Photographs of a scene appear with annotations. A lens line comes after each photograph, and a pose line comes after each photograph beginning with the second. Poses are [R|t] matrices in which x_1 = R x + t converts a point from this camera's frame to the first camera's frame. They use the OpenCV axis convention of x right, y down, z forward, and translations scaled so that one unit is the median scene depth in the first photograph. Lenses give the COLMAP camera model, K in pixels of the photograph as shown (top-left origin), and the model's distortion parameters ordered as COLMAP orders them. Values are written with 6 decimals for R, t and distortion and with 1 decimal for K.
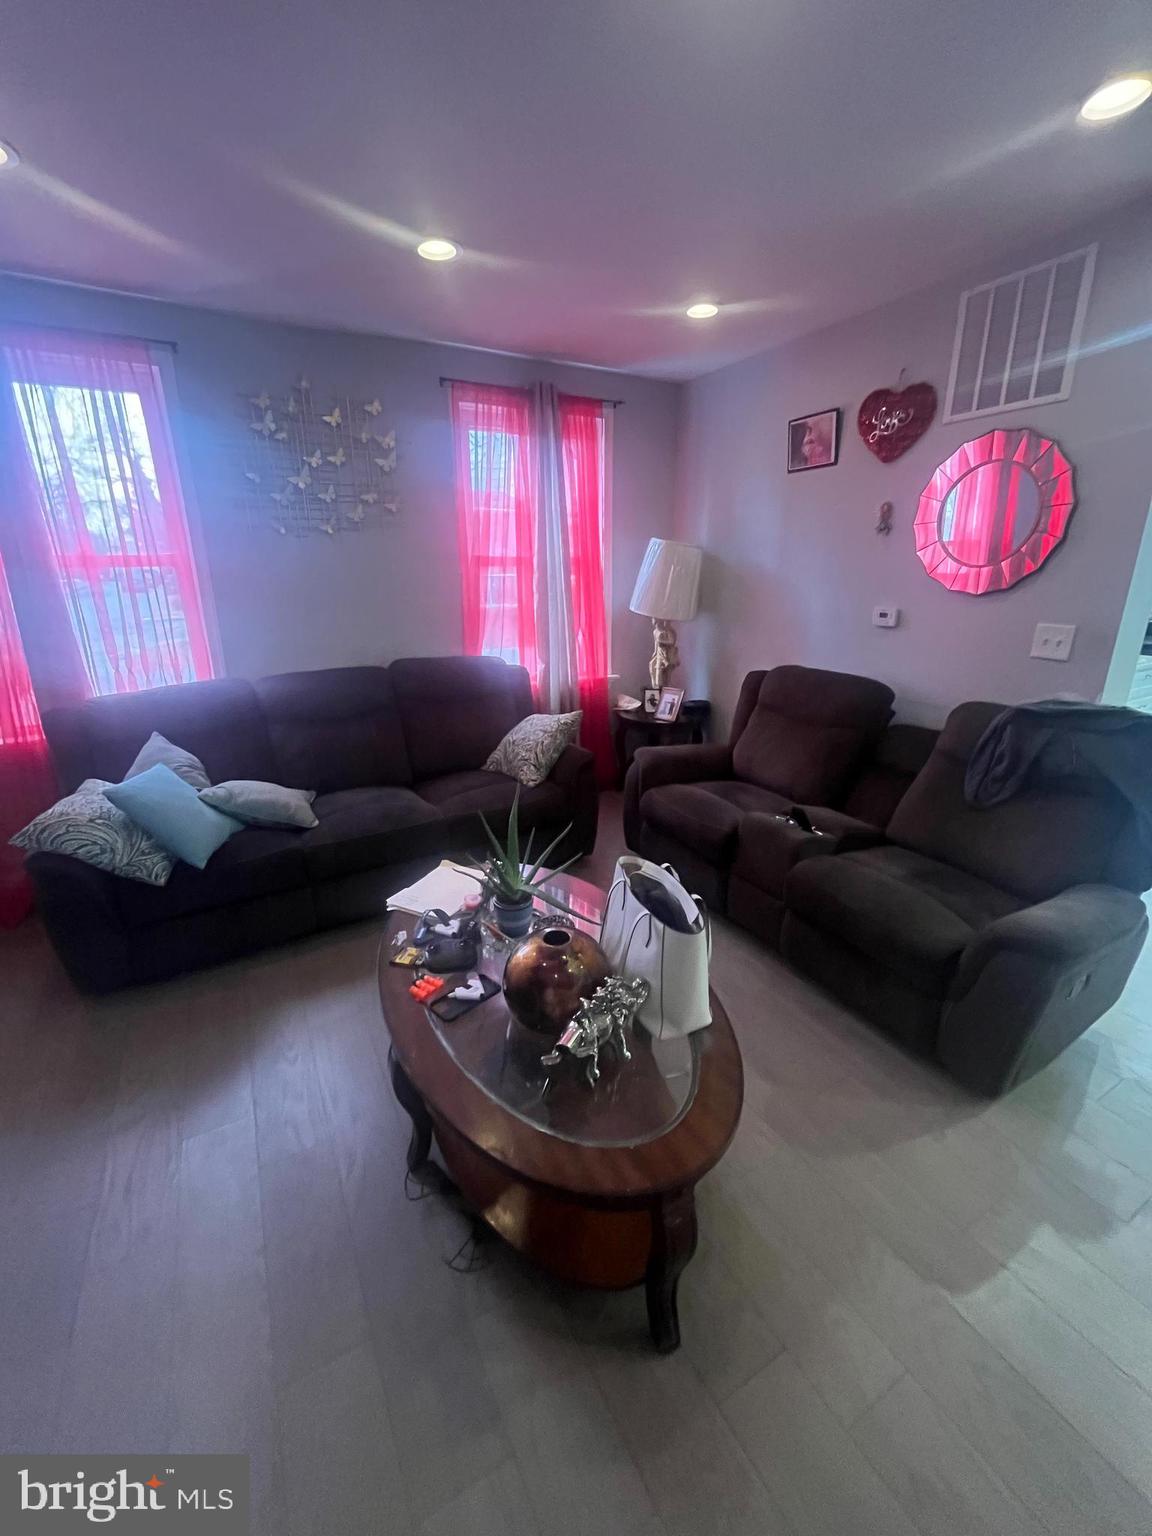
lens RADIAL K [[630.9, 0, 576.0], [0, 630.9, 768.0], [0, 0, 1]] dist [-0.001539, -0.000251]
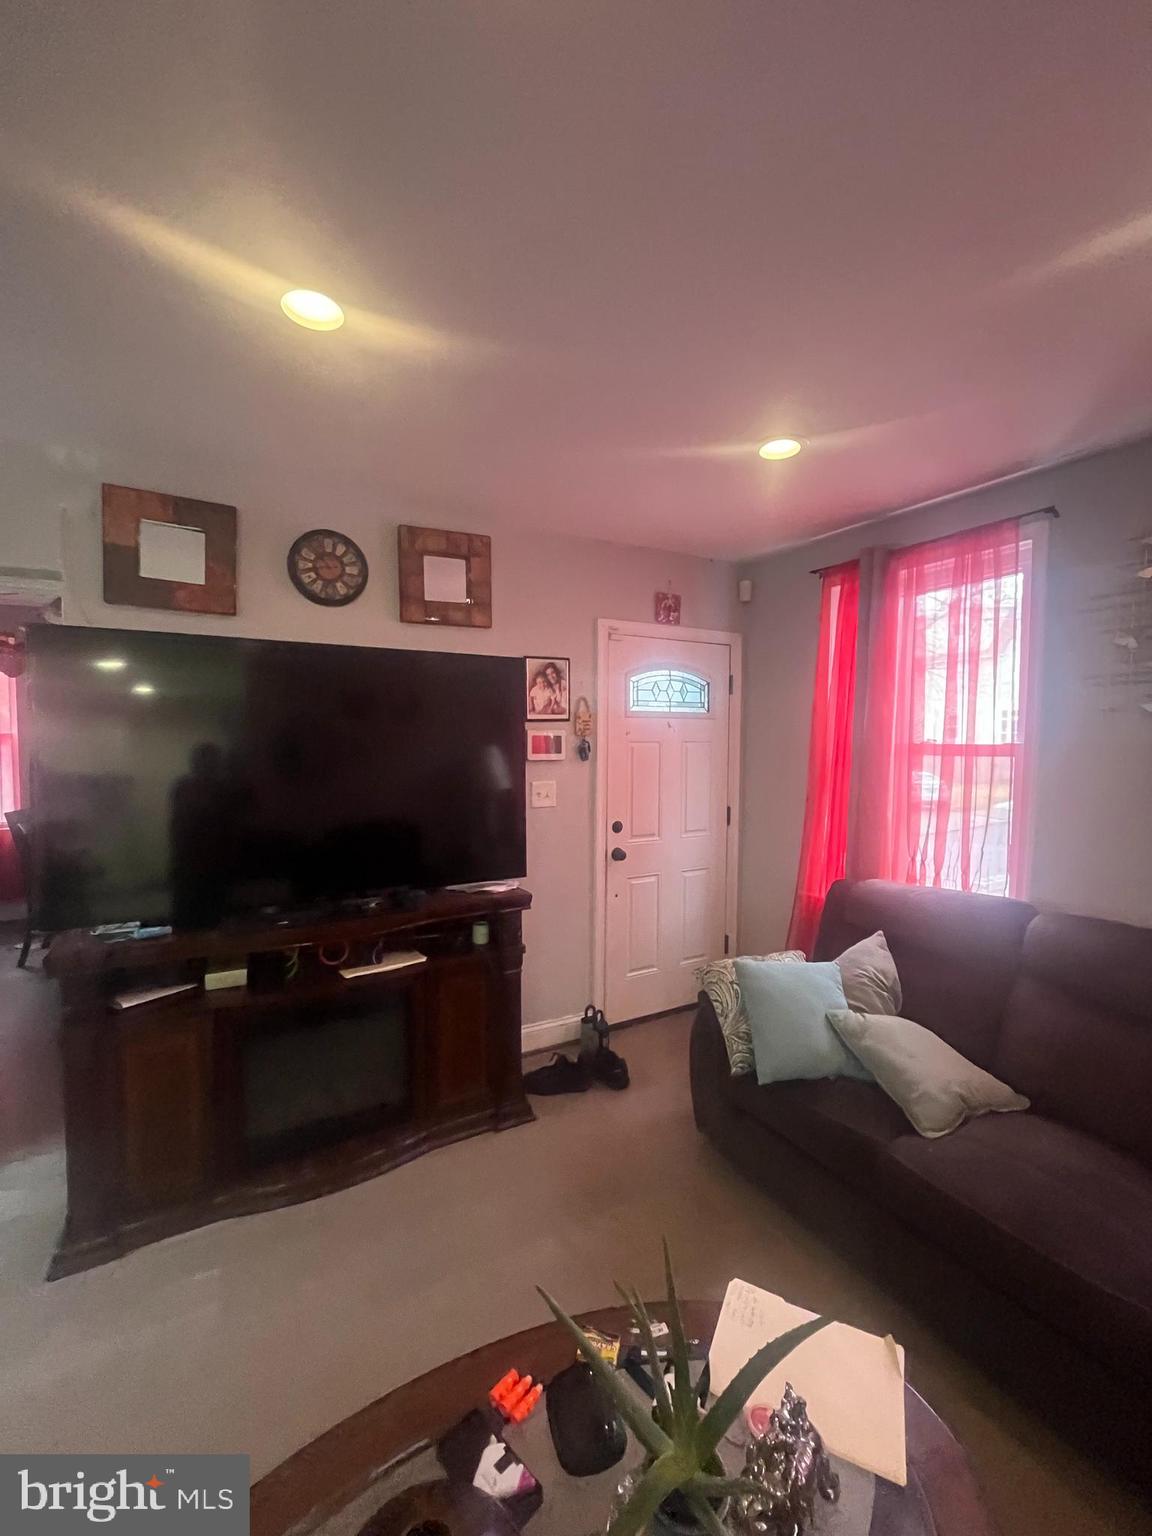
lens RADIAL K [[630.9, 0, 576.0], [0, 630.9, 768.0], [0, 0, 1]] dist [-0.001539, -0.000251]
pose [[0.005479, 0.046300, -0.998913, 0.235631], [-0.319640, 0.946602, 0.042122, -0.189504], [0.947523, 0.319062, 0.019986, 0.527273]]
